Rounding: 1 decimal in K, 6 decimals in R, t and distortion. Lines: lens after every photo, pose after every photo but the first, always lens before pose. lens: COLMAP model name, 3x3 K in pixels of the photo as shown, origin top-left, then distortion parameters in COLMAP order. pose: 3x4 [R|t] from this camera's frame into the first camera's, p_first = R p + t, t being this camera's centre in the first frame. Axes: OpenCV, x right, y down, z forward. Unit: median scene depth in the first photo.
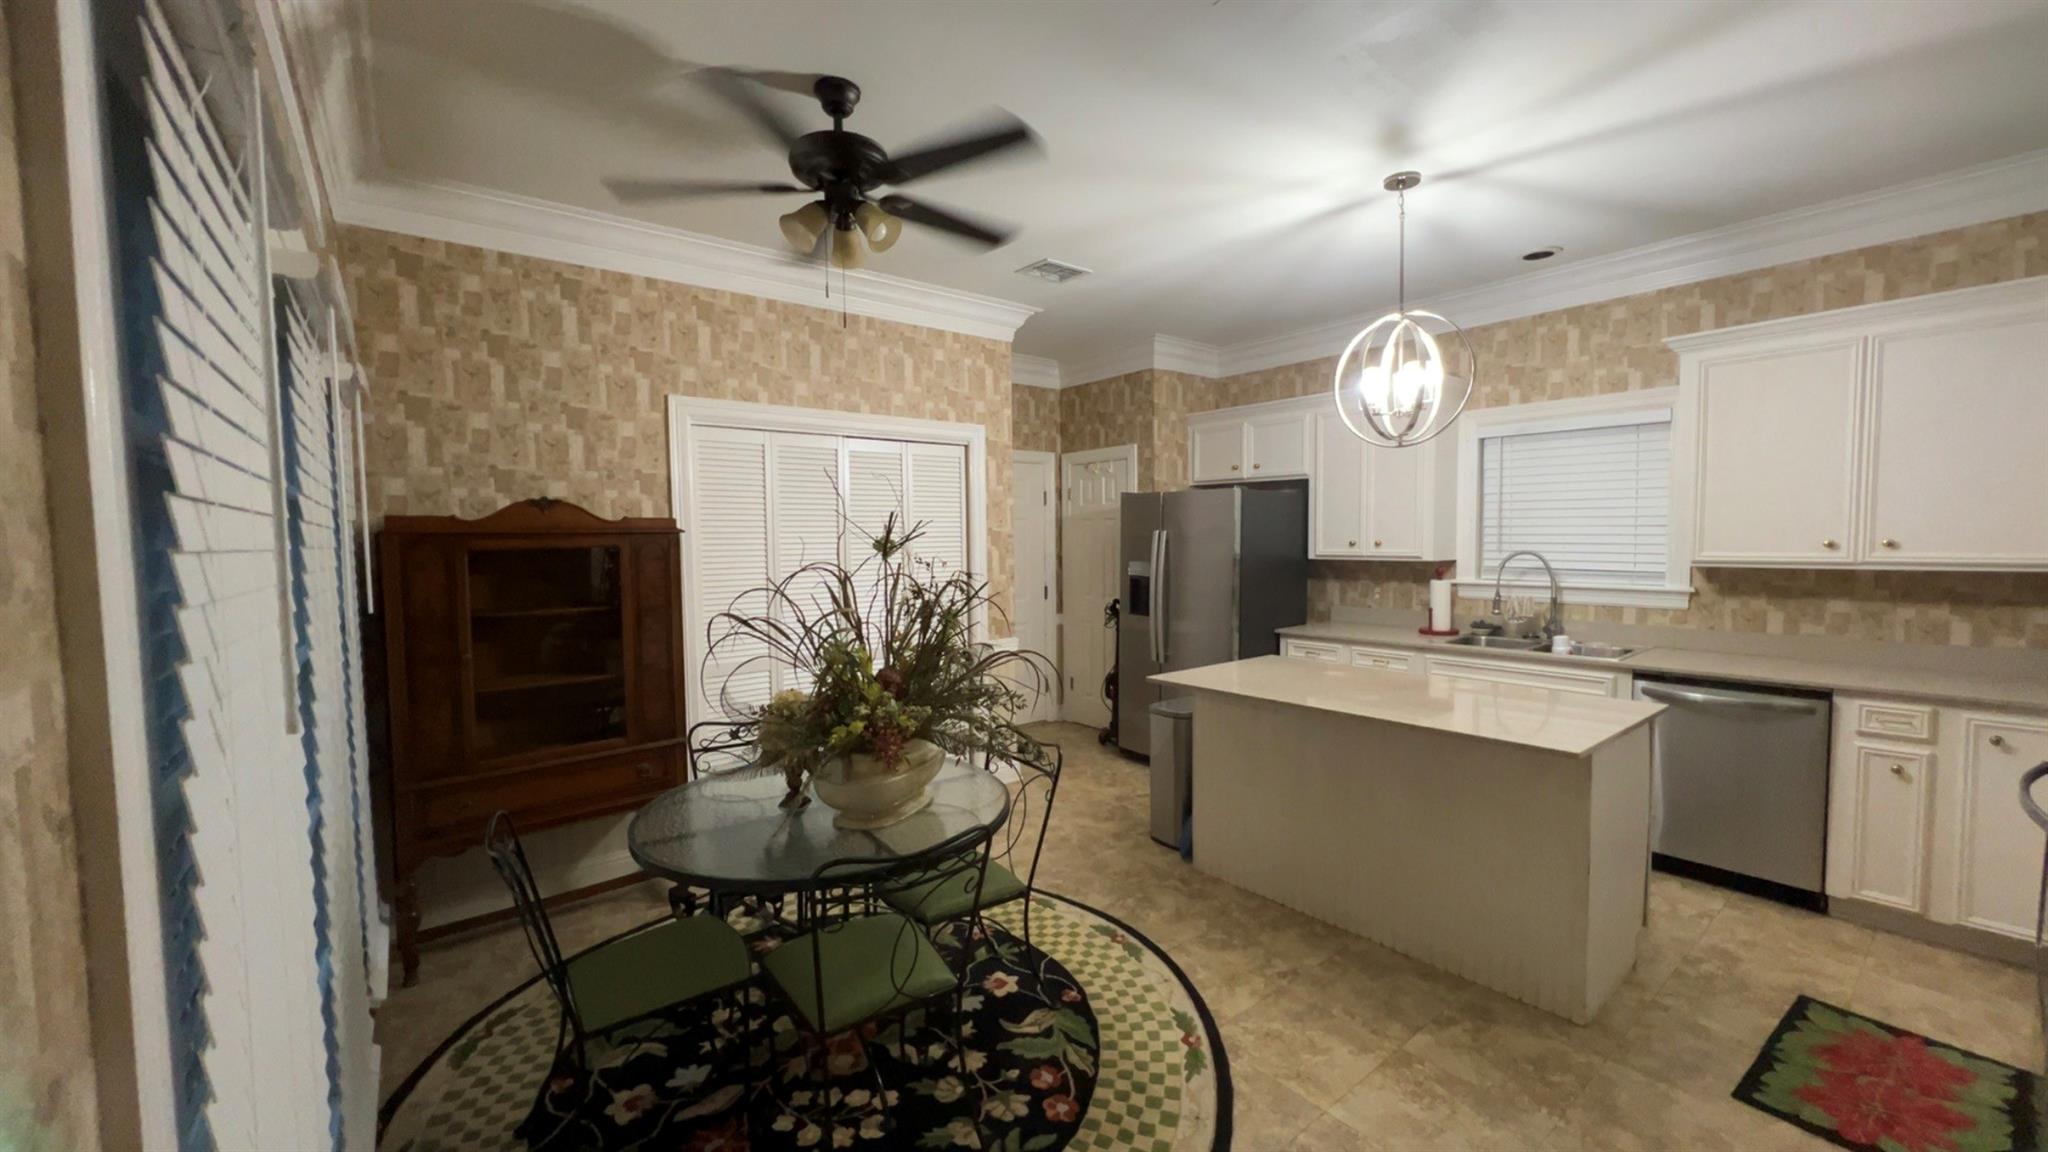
lens RADIAL K [[788.4, 0, 1028.7], [0, 788.4, 577.2], [0, 0, 1]] dist [-0.000043, 0.000387]
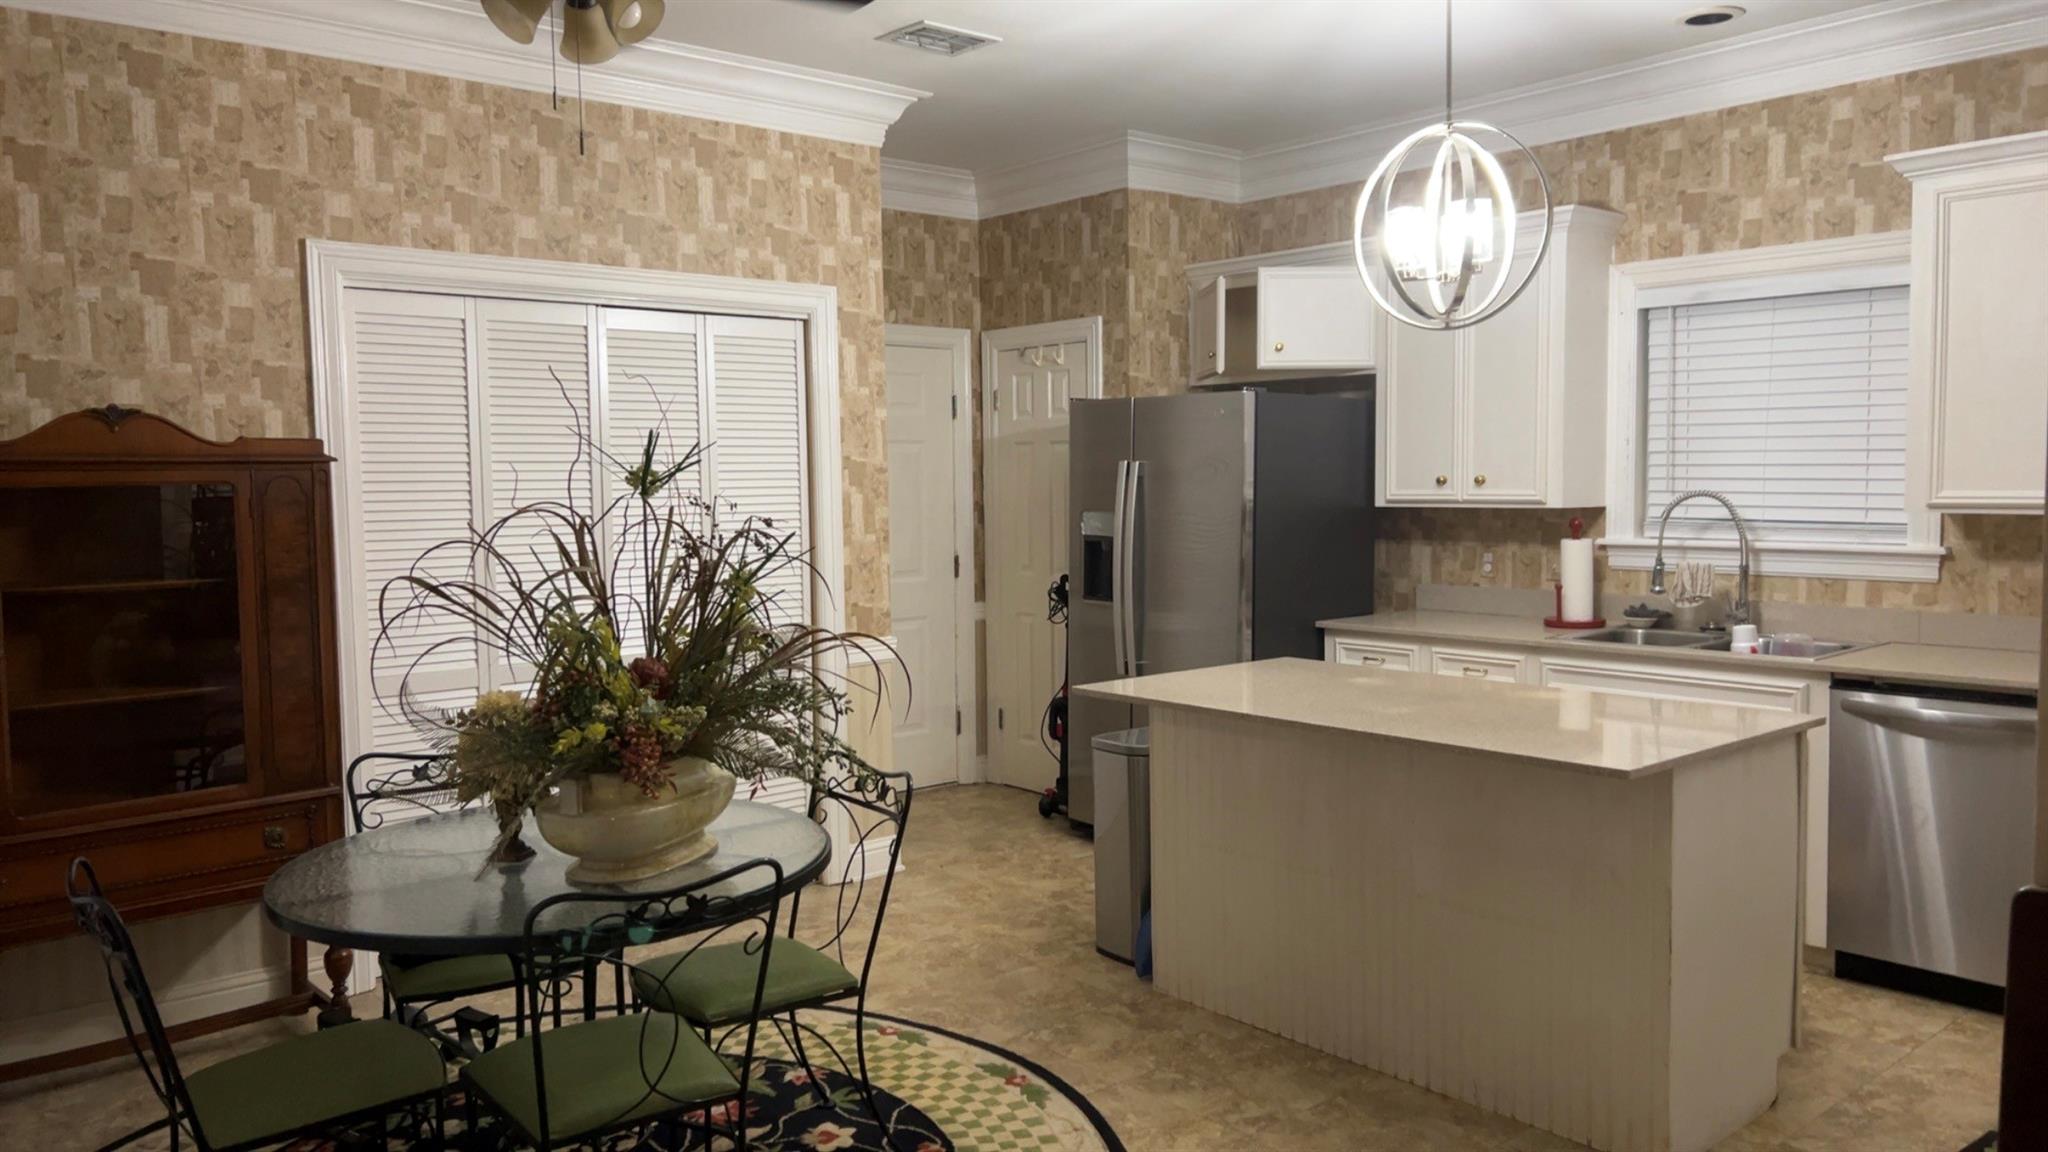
lens RADIAL K [[1478.0, 0, 1026.8], [0, 1478.0, 574.1], [0, 0, 1]] dist [0.055279, -0.063629]
pose [[0.999512, -0.003326, 0.031071, 0.074262], [0.002869, 0.999887, 0.014753, 0.016408], [-0.031117, -0.014656, 0.999408, -0.201113]]
